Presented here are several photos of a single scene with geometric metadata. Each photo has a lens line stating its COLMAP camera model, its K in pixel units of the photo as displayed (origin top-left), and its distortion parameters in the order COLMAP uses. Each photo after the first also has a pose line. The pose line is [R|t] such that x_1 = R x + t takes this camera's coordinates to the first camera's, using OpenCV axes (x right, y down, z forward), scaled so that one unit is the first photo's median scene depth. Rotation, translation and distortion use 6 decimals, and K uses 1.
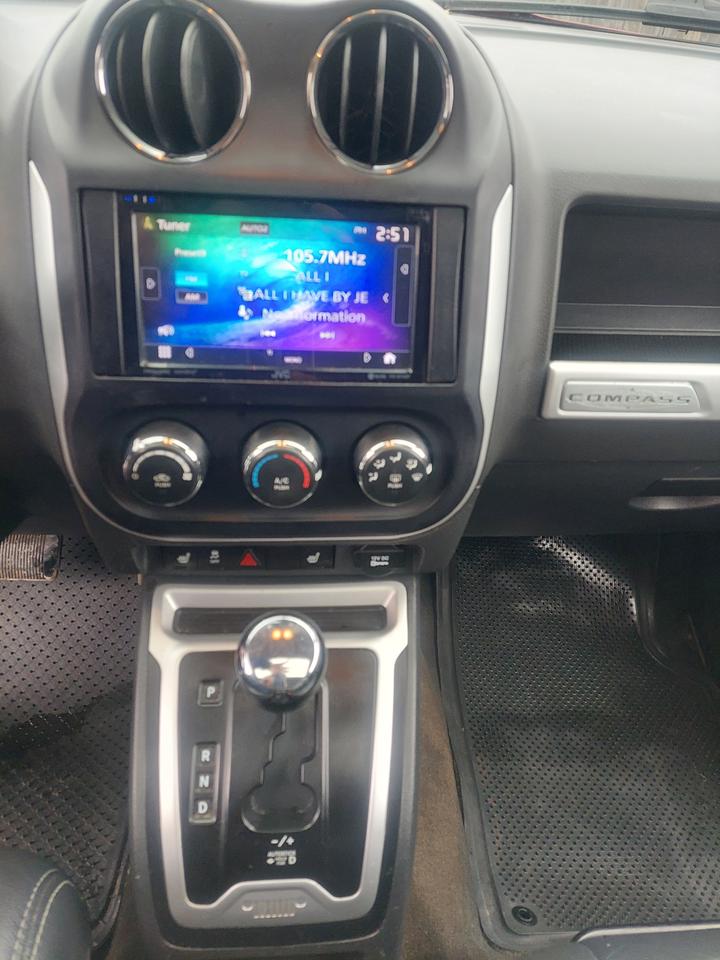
lens RADIAL K [[687.9, 0, 360.0], [0, 687.9, 480.0], [0, 0, 1]] dist [0.047222, -0.031676]
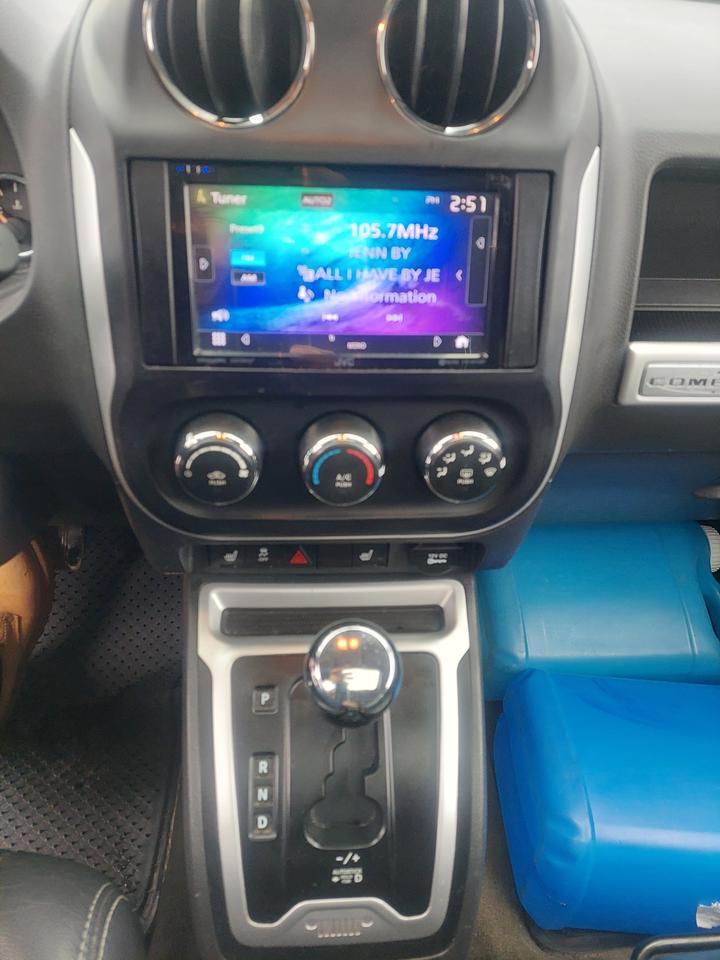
lens RADIAL K [[688.4, 0, 348.9], [0, 688.4, 483.7], [0, 0, 1]] dist [0.051760, -0.036008]
pose [[0.999757, -0.006778, -0.020978, -0.087451], [0.007570, 0.999252, 0.037927, -0.025160], [0.020705, -0.038077, 0.999060, 0.074894]]
